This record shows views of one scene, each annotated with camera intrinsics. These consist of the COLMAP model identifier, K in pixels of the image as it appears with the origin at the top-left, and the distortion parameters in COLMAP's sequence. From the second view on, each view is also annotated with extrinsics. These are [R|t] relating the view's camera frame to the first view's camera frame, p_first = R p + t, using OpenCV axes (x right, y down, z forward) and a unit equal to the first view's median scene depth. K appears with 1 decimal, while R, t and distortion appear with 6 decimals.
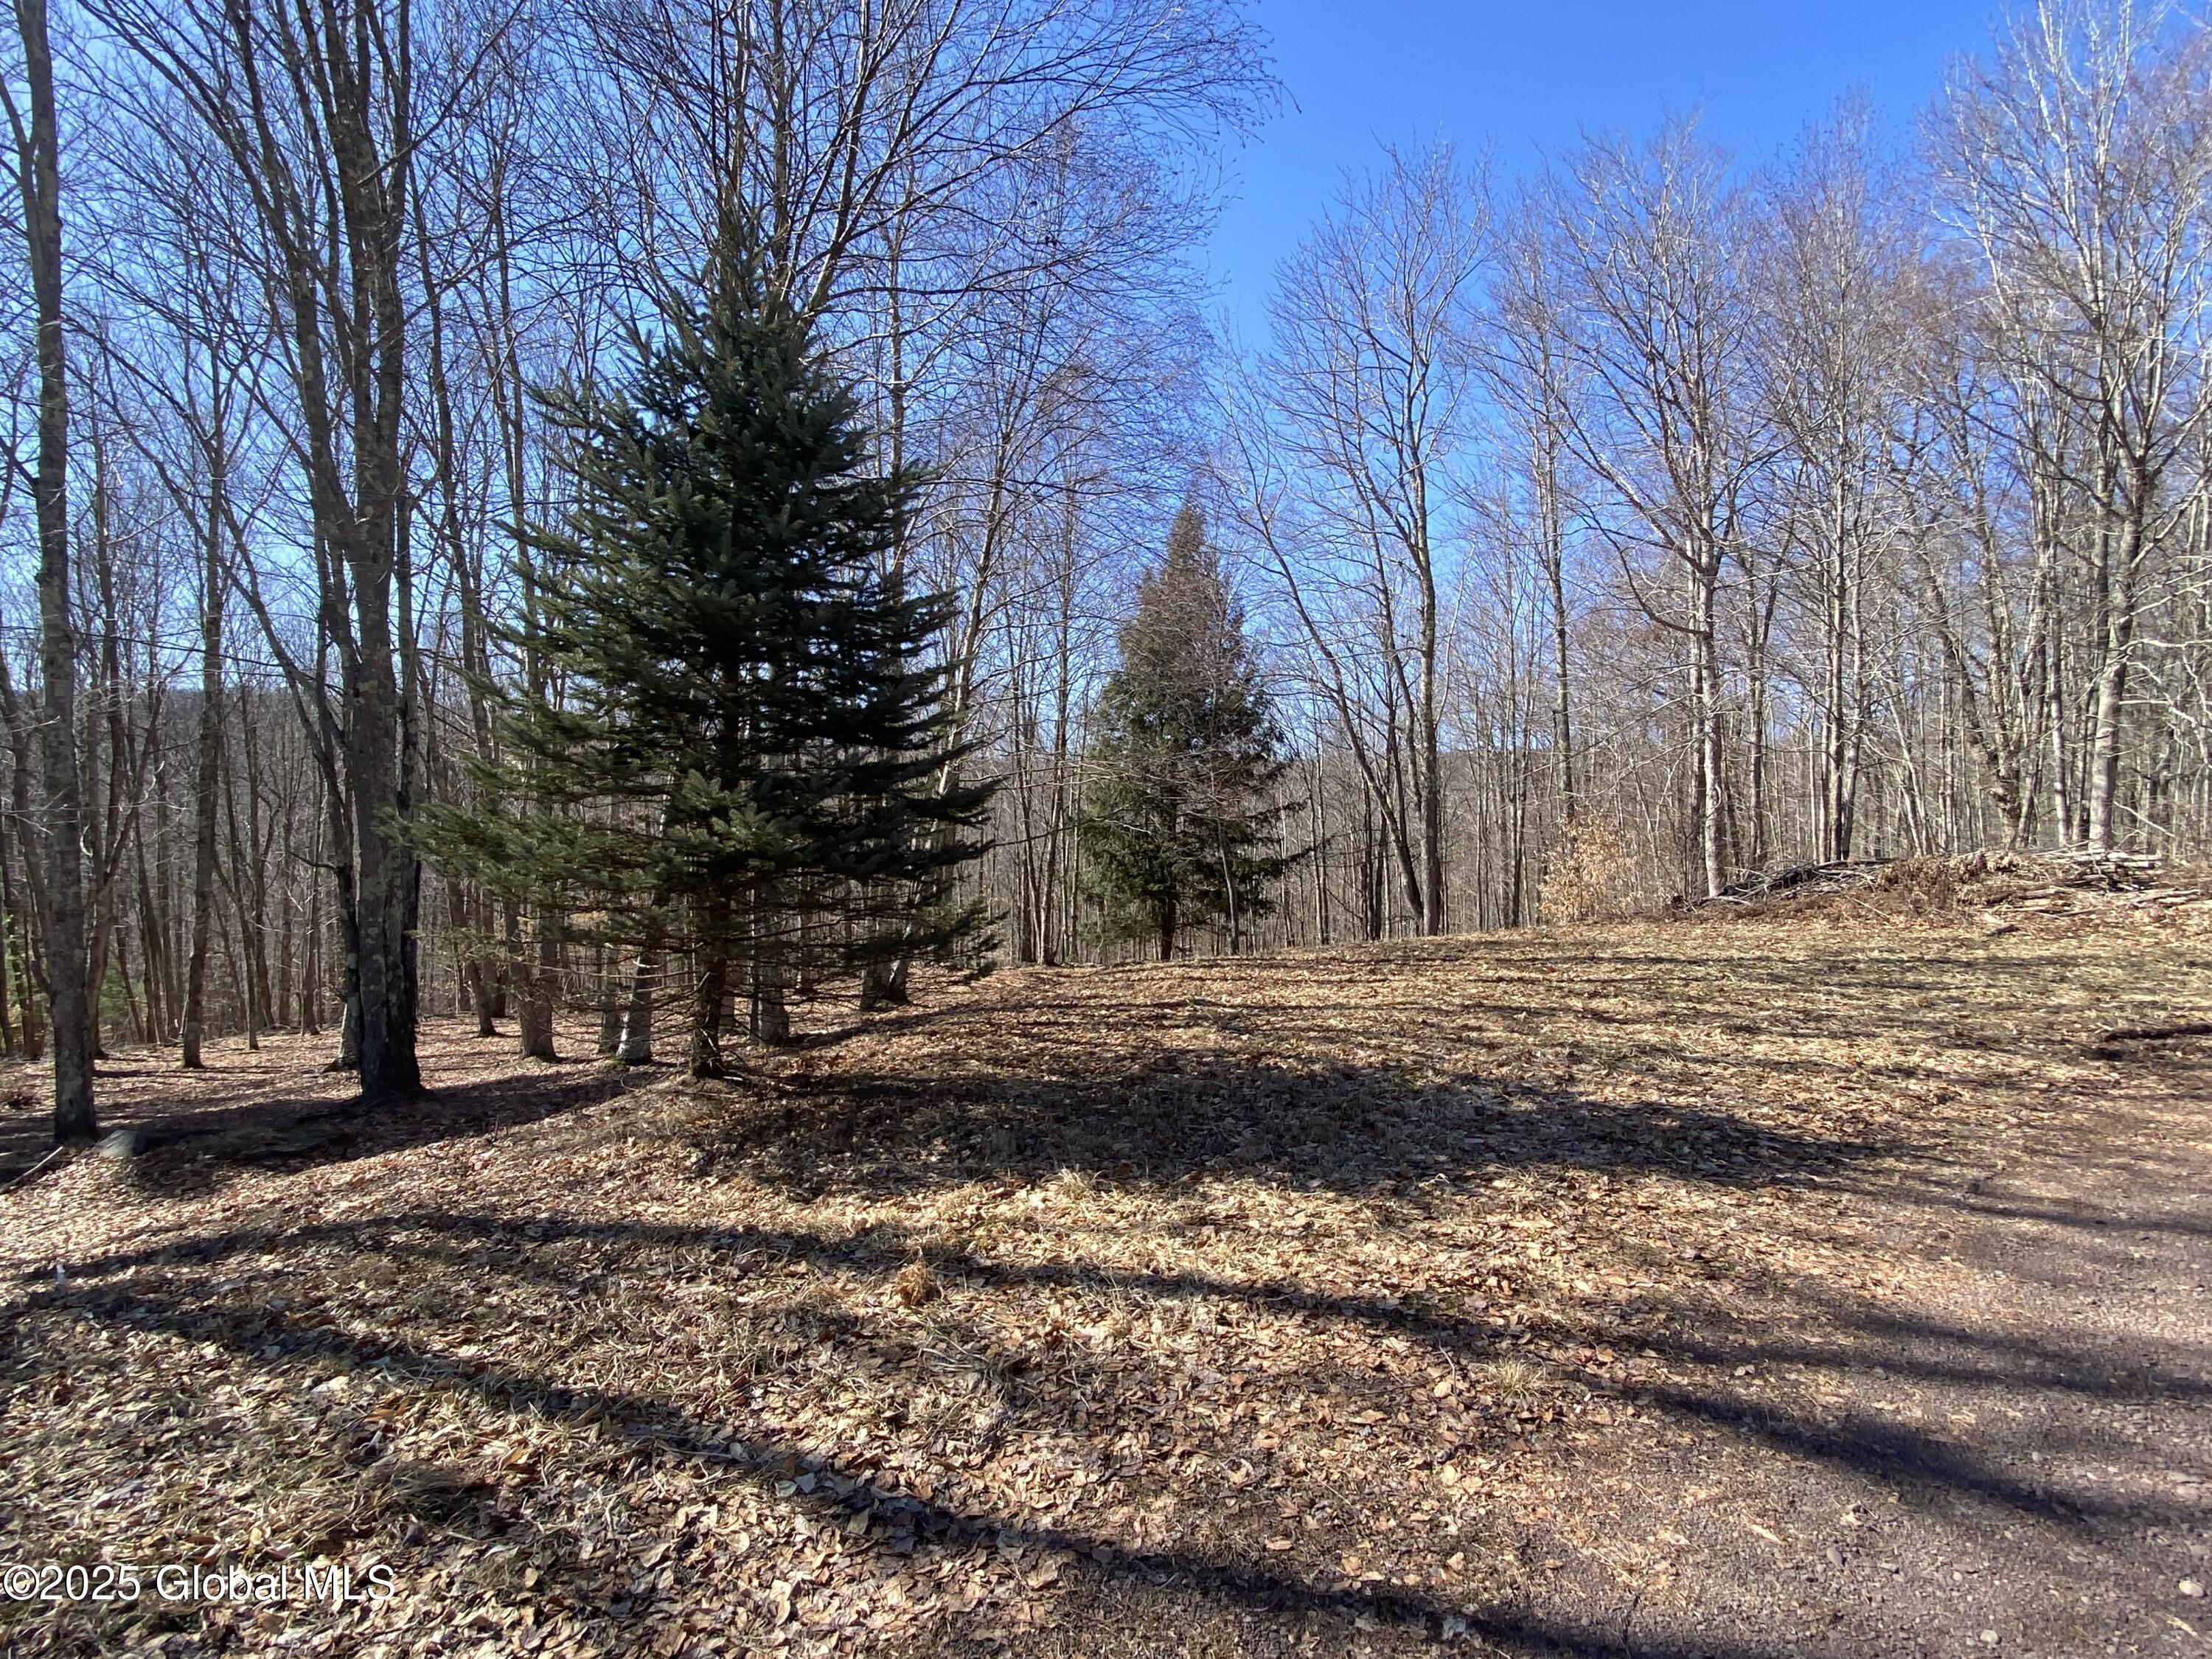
lens RADIAL K [[1102.9, 0, 1098.4], [0, 1102.9, 849.0], [0, 0, 1]] dist [0.032304, -0.027189]
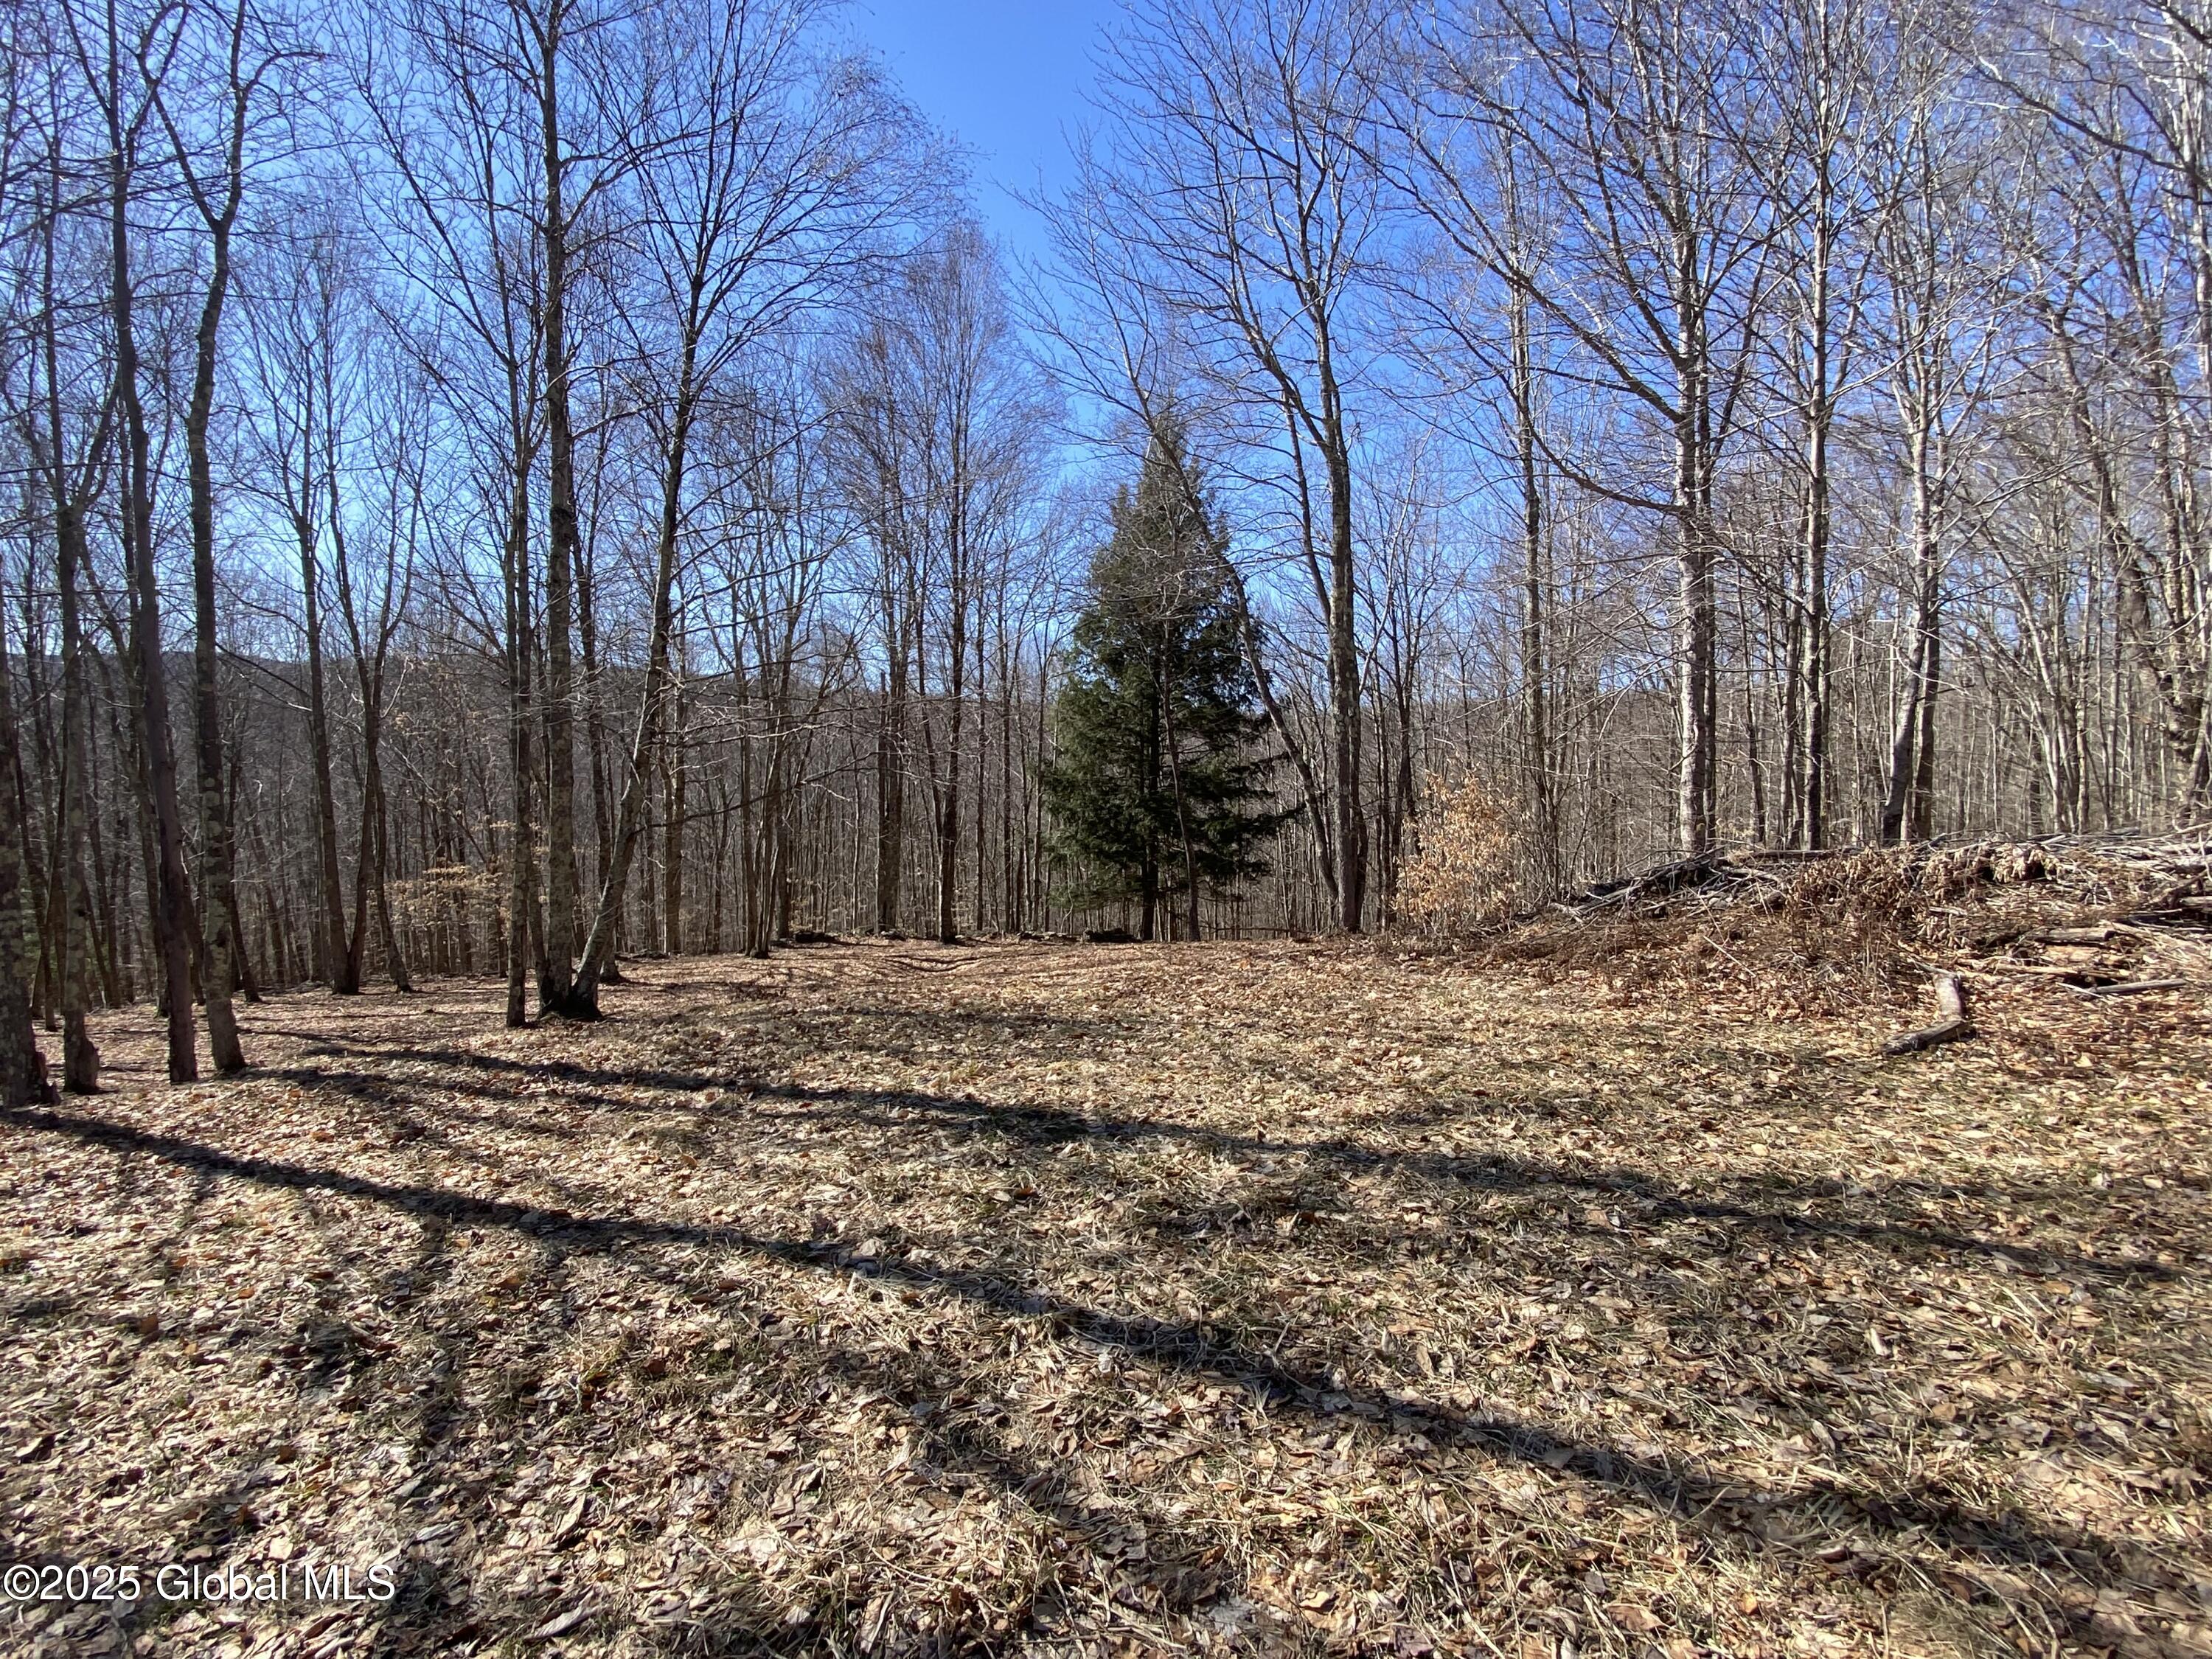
lens RADIAL K [[1063.3, 0, 1110.1], [0, 1063.3, 834.9], [0, 0, 1]] dist [0.019489, -0.022534]
pose [[0.990742, -0.001800, -0.135745, 0.193974], [0.006904, 0.999286, 0.037141, -0.009959], [0.135581, -0.037734, 0.990047, 0.190736]]
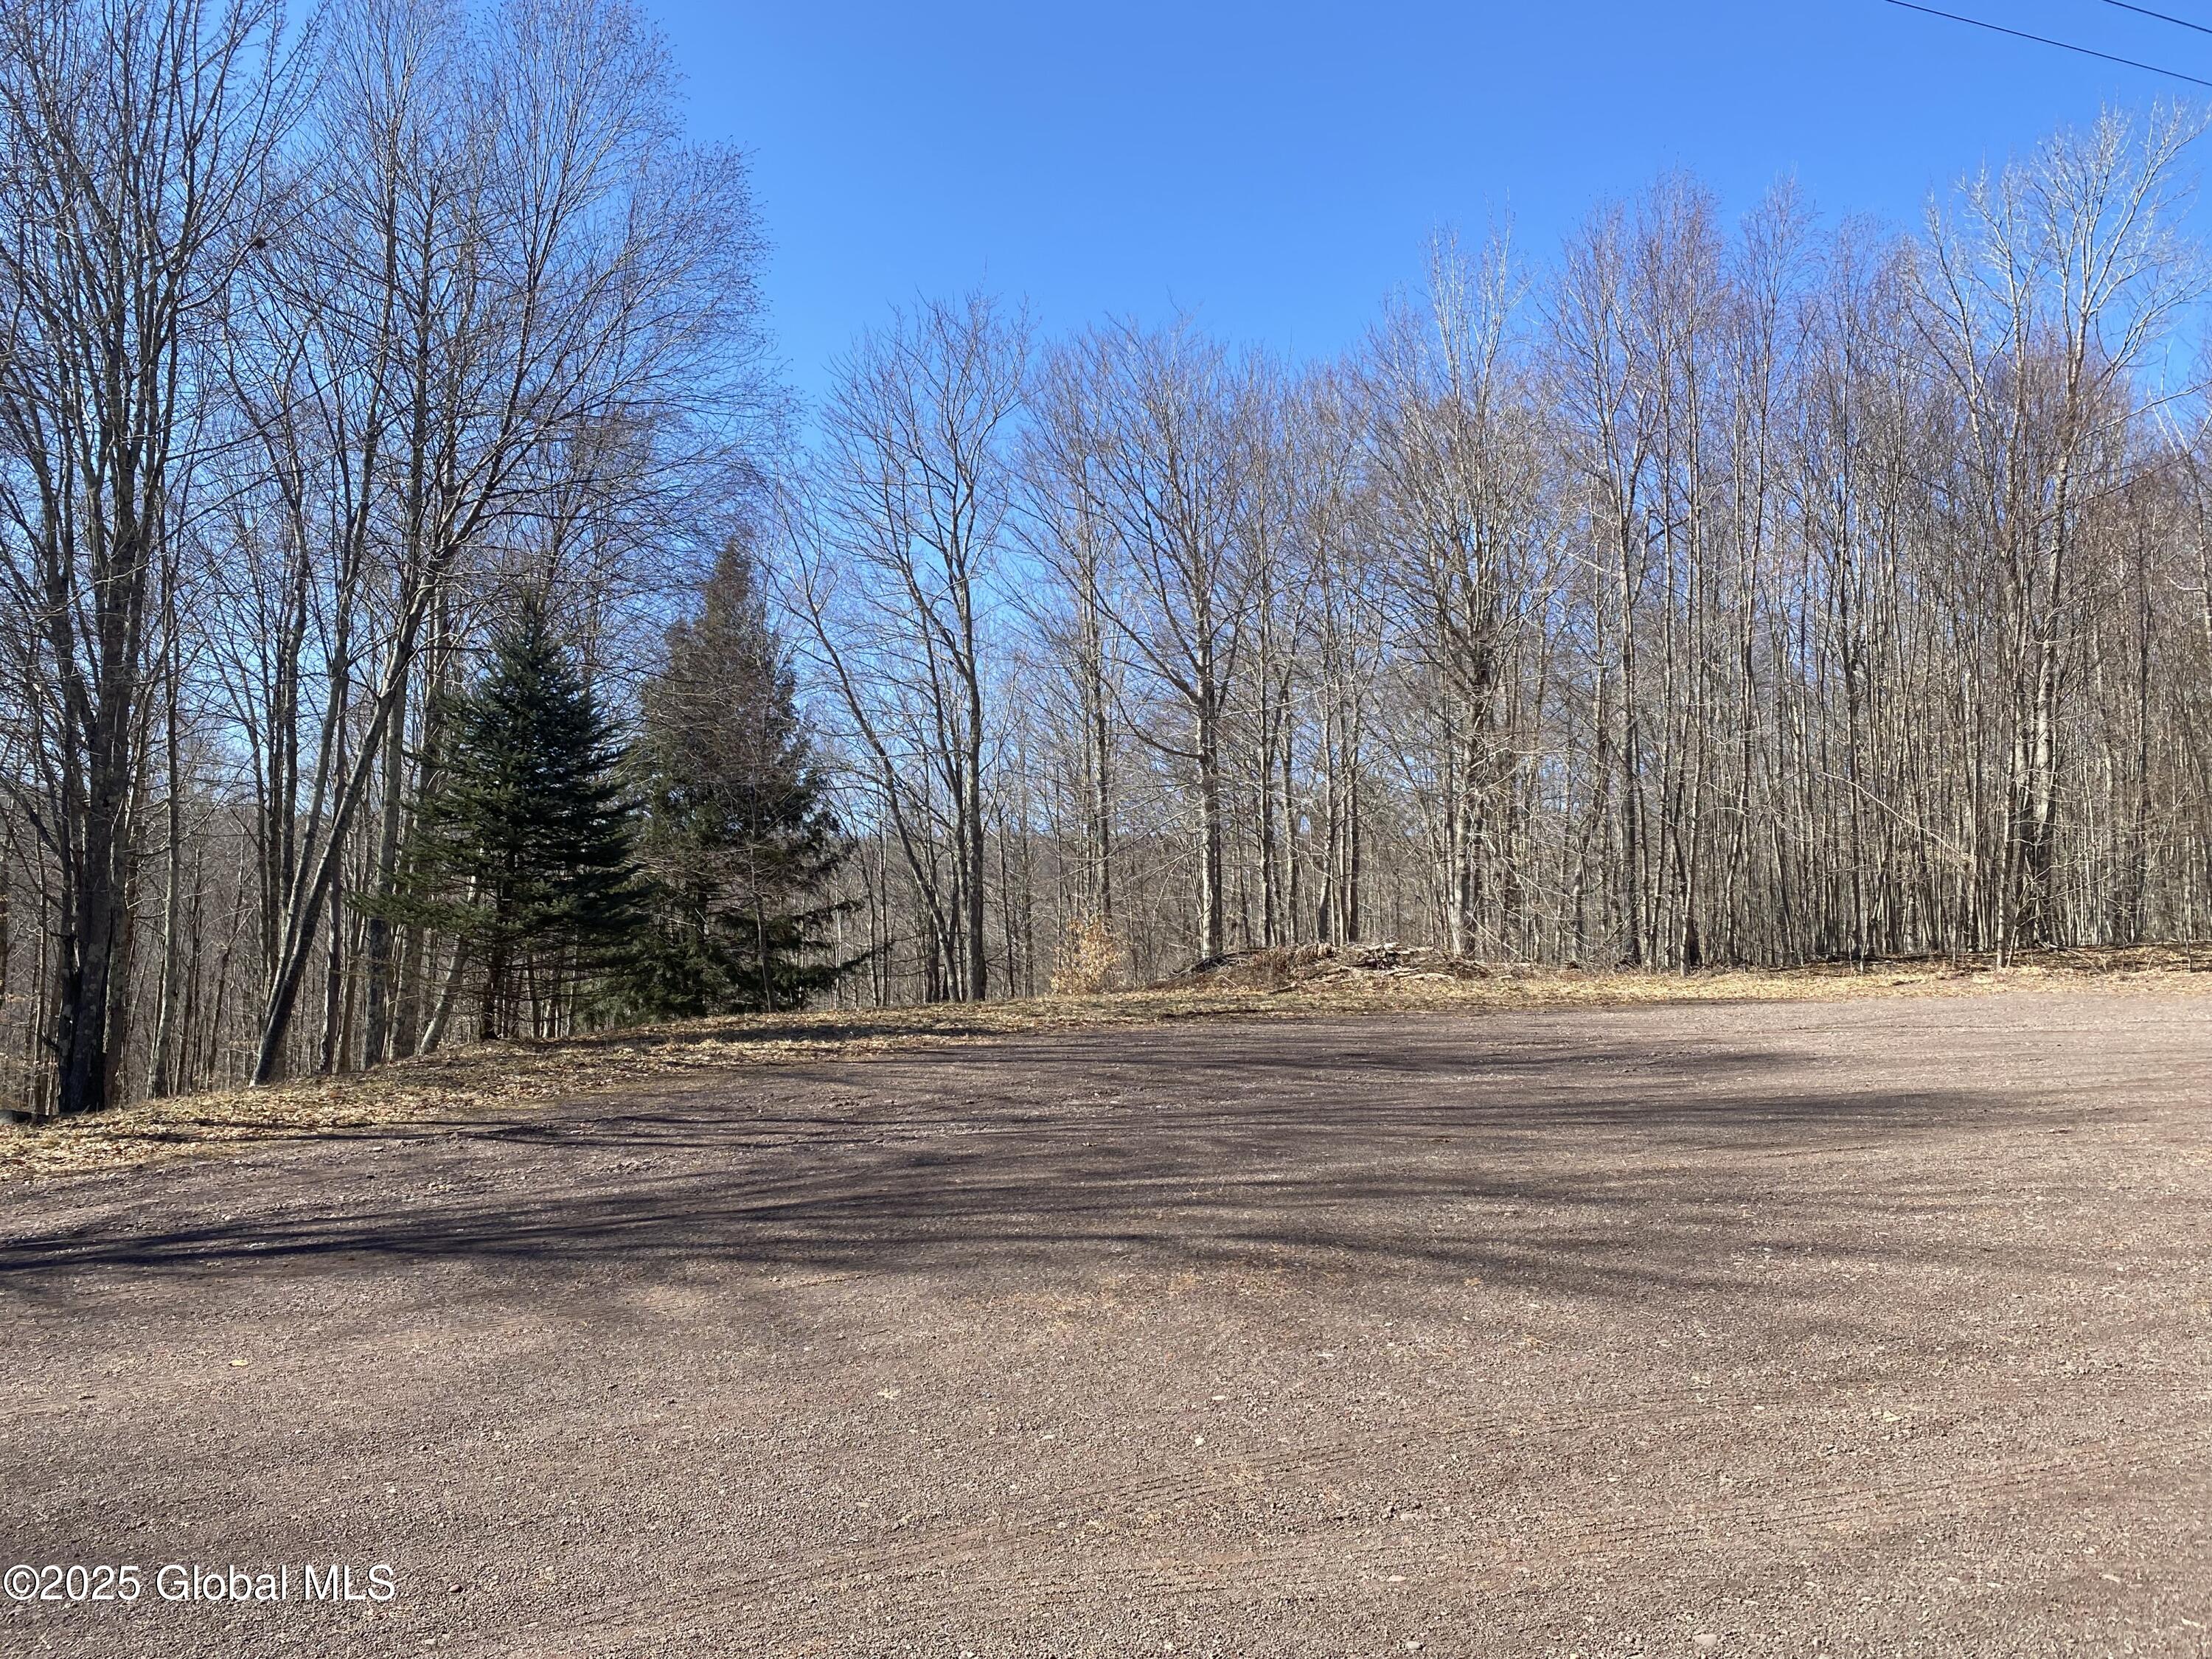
lens RADIAL K [[1697.4, 0, 1129.9], [0, 1697.4, 792.1], [0, 0, 1]] dist [0.020936, -0.021757]
pose [[0.948000, 0.037006, 0.316112, -0.047205], [-0.003058, 0.994231, -0.107219, 0.019250], [-0.318256, 0.100677, 0.942644, -0.418837]]
